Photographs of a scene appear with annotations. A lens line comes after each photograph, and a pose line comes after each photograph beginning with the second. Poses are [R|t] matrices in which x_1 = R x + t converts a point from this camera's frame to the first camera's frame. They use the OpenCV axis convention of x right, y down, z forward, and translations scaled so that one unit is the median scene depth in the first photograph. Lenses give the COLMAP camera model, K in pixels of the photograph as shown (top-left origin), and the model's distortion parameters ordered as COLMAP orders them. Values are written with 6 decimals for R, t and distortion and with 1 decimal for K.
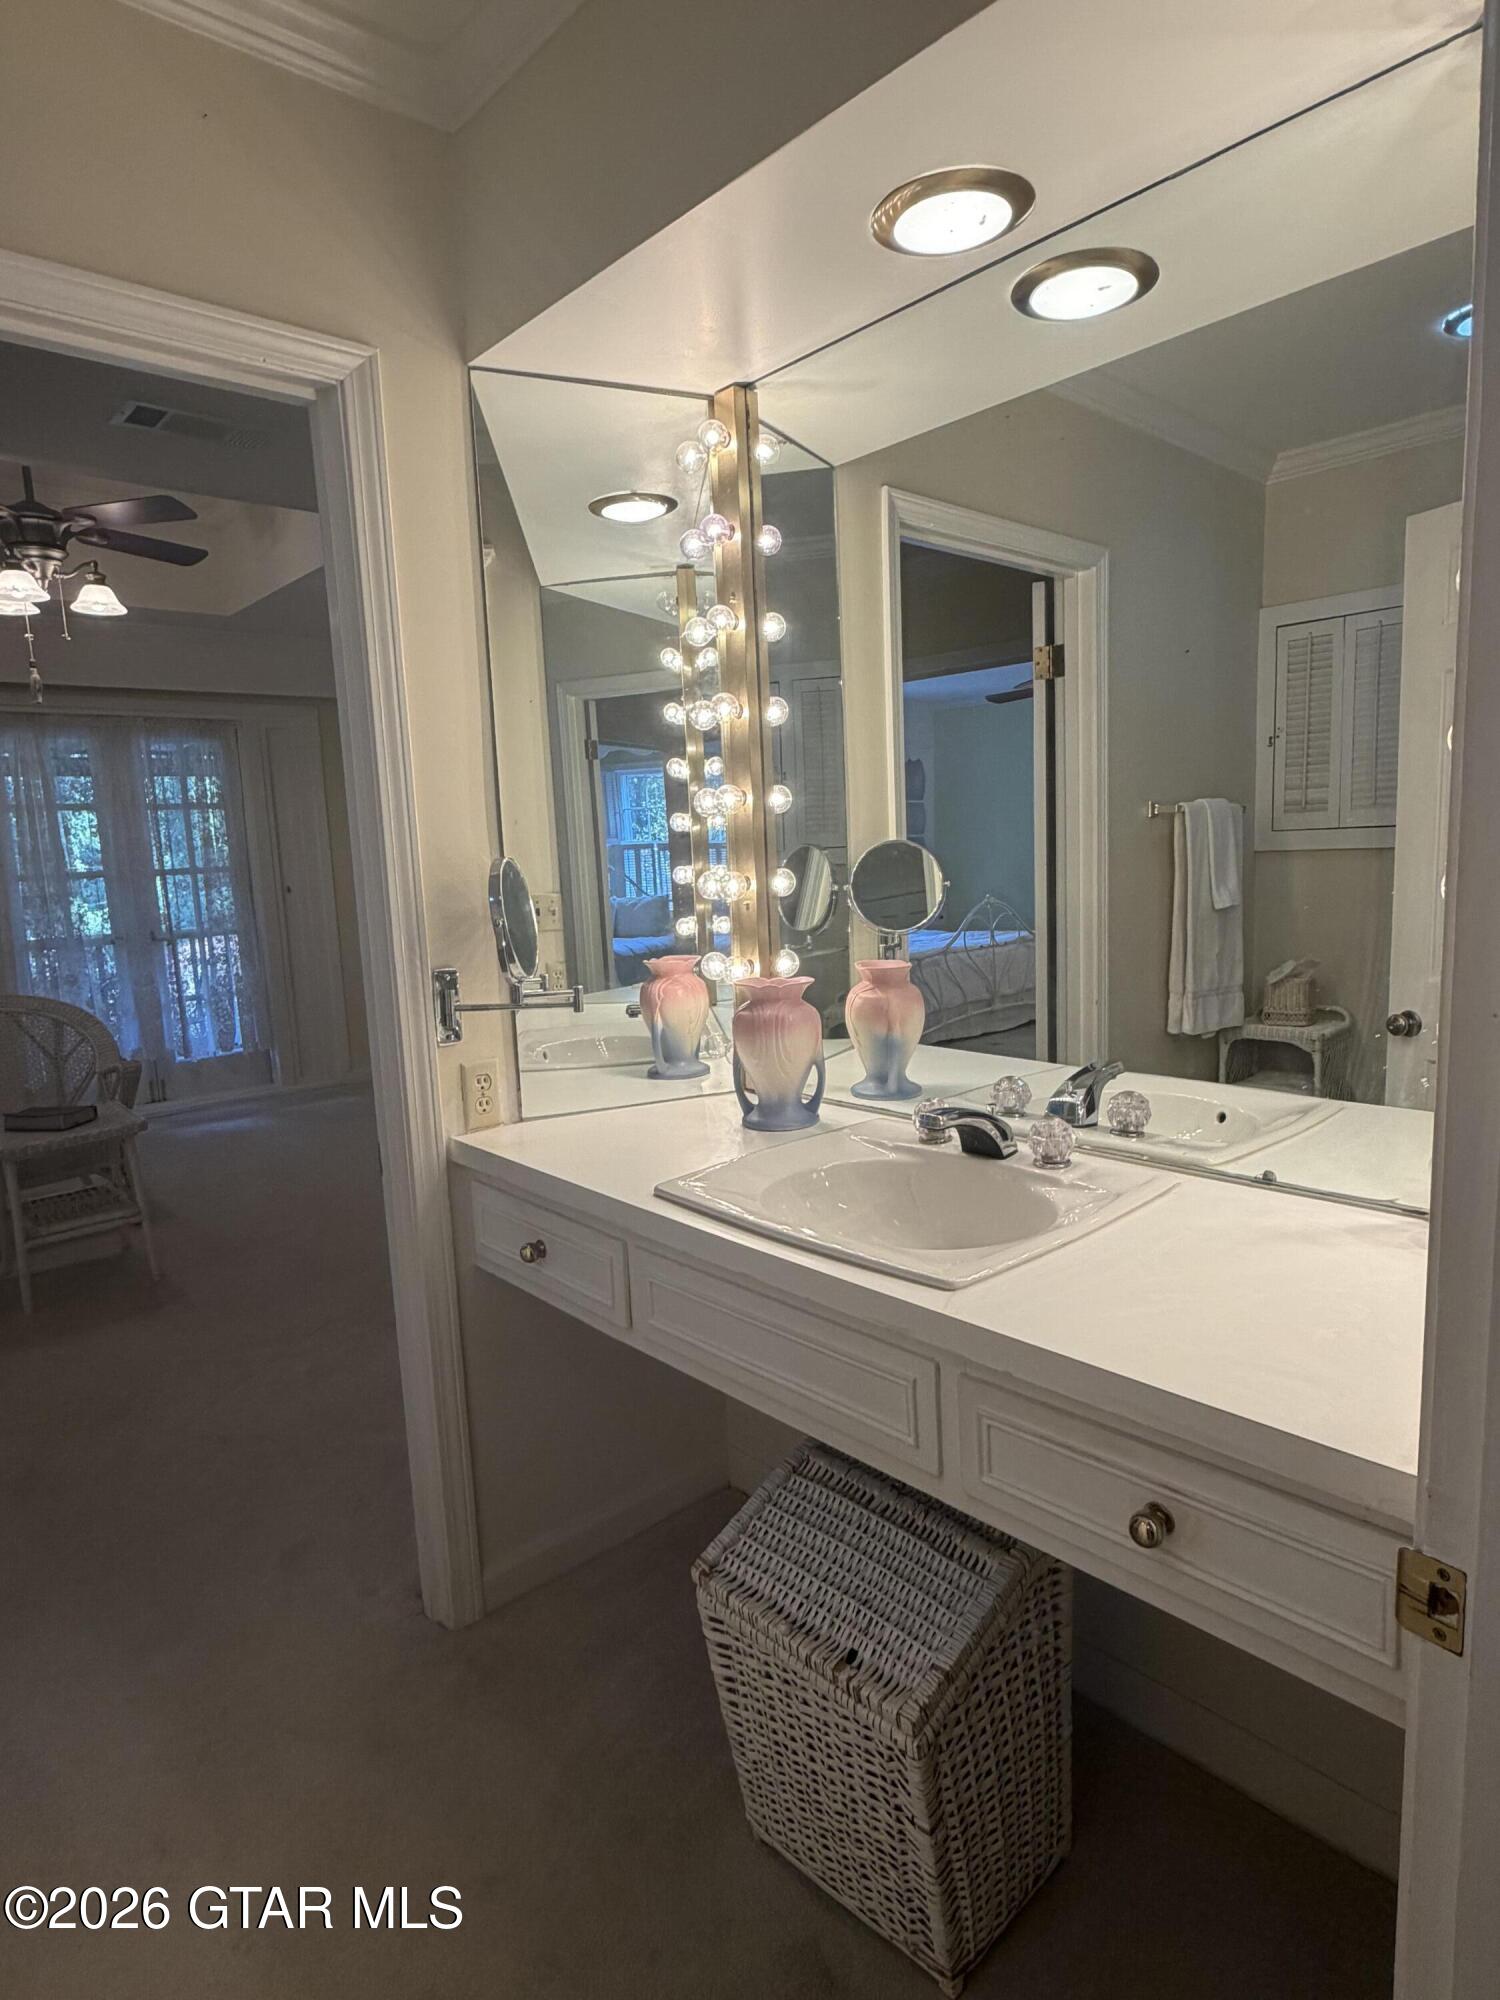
lens RADIAL K [[1127.5, 0, 752.9], [0, 1127.5, 1010.4], [0, 0, 1]] dist [-0.008218, 0.004179]
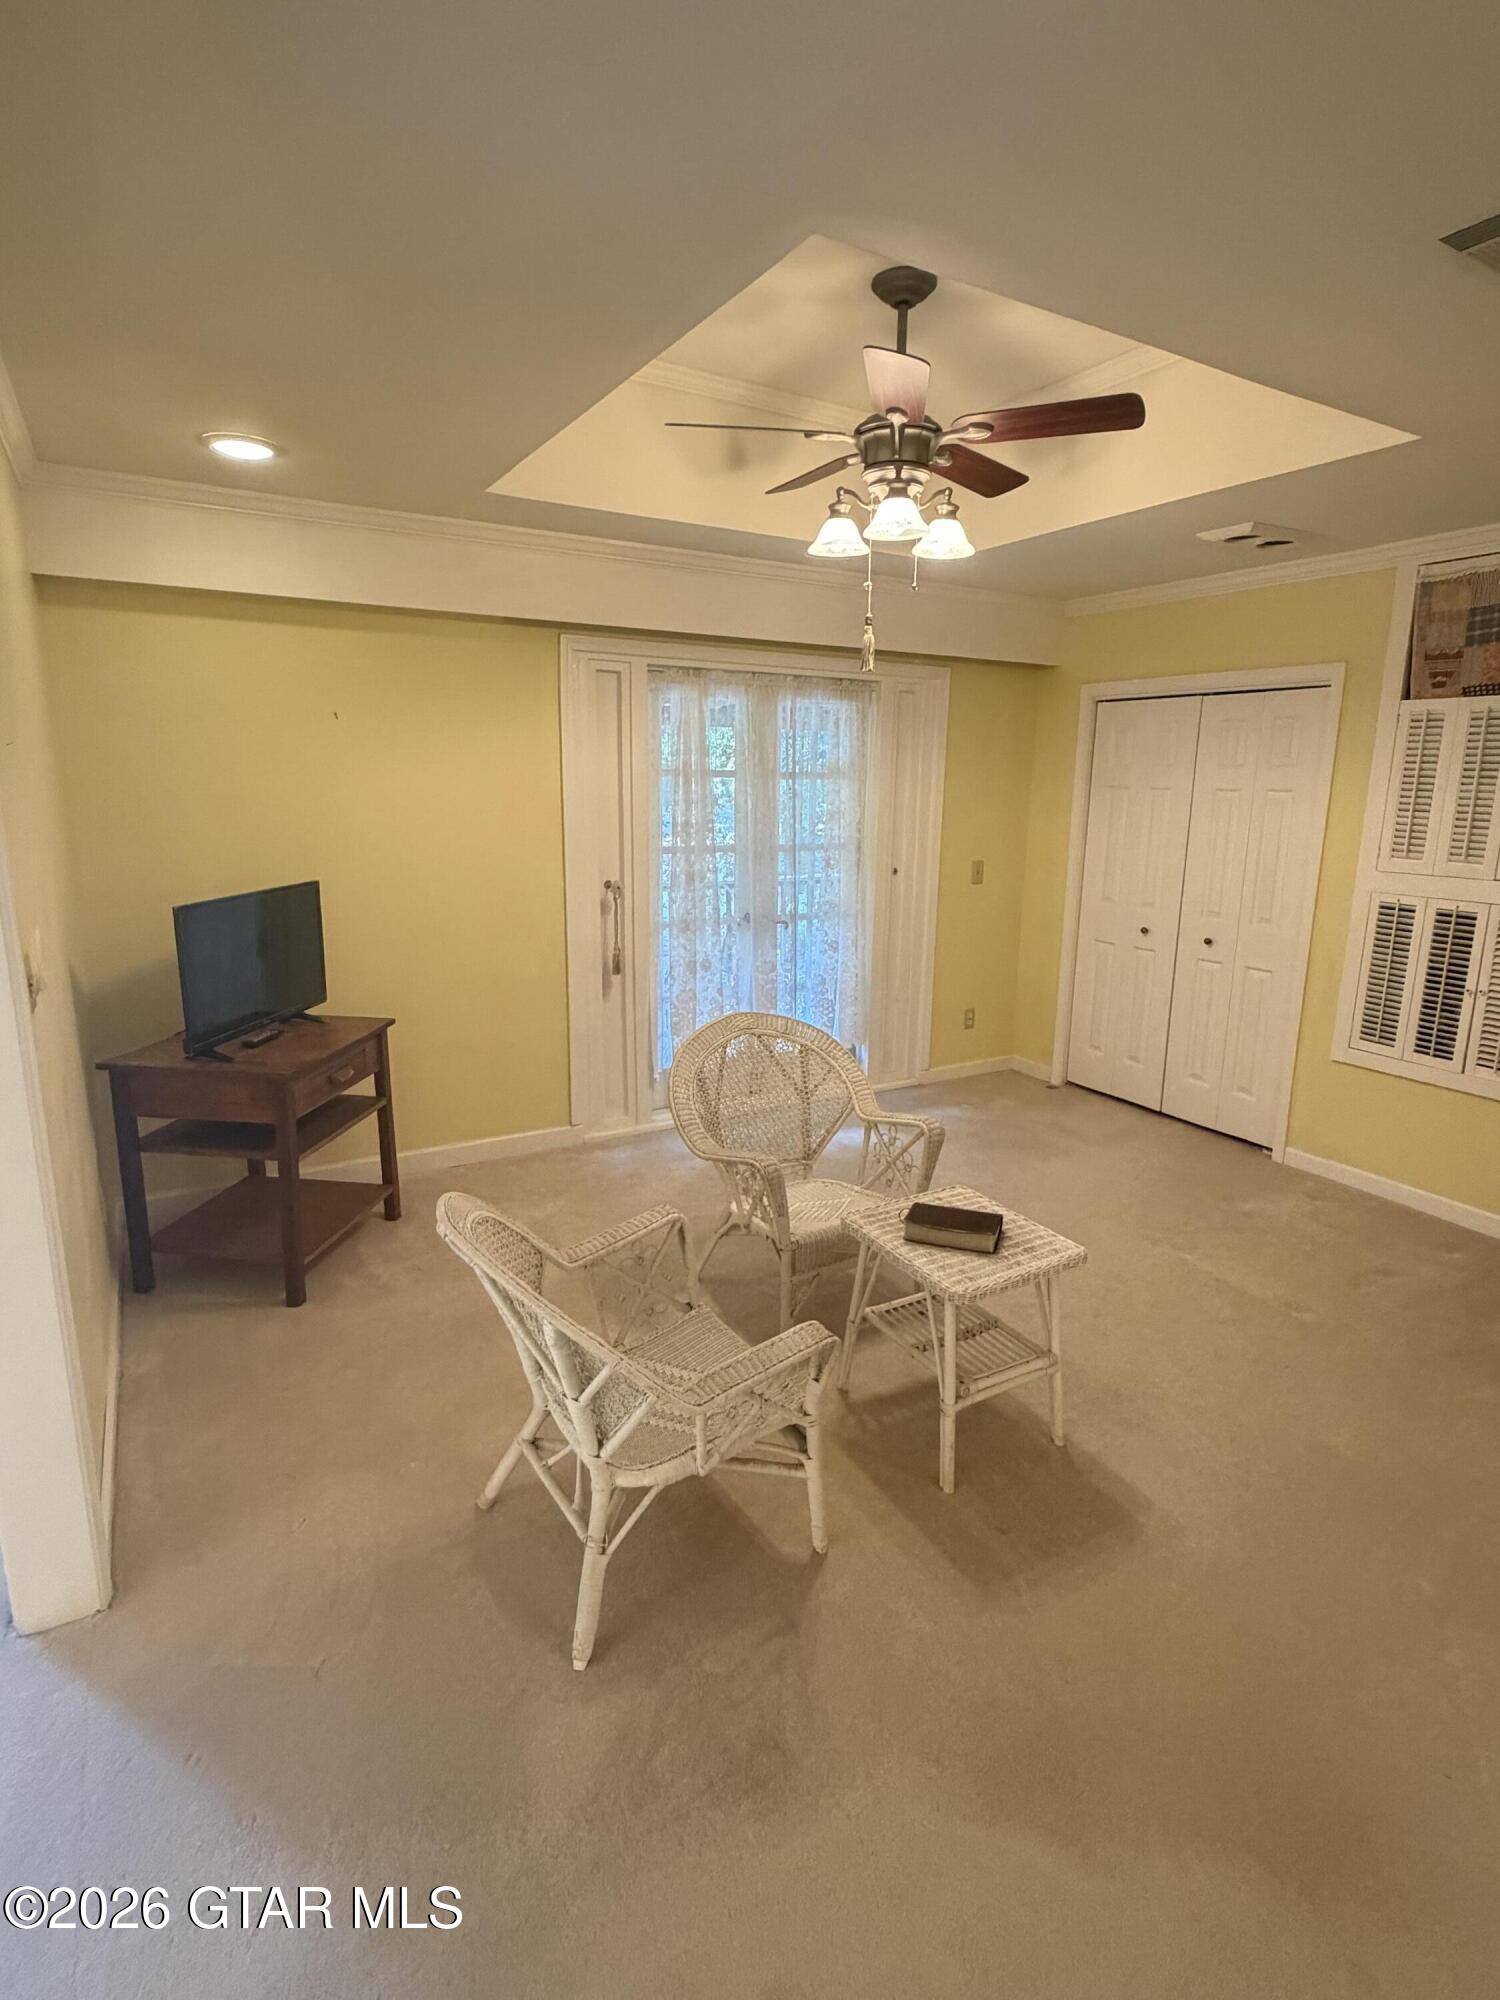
lens RADIAL K [[1016.4, 0, 746.2], [0, 1016.4, 998.0], [0, 0, 1]] dist [-0.005530, 0.002338]
pose [[0.976687, 0.089606, -0.195074, -0.475308], [-0.075247, 0.993964, 0.079831, -0.080421], [0.201050, -0.063292, 0.977534, 0.224820]]
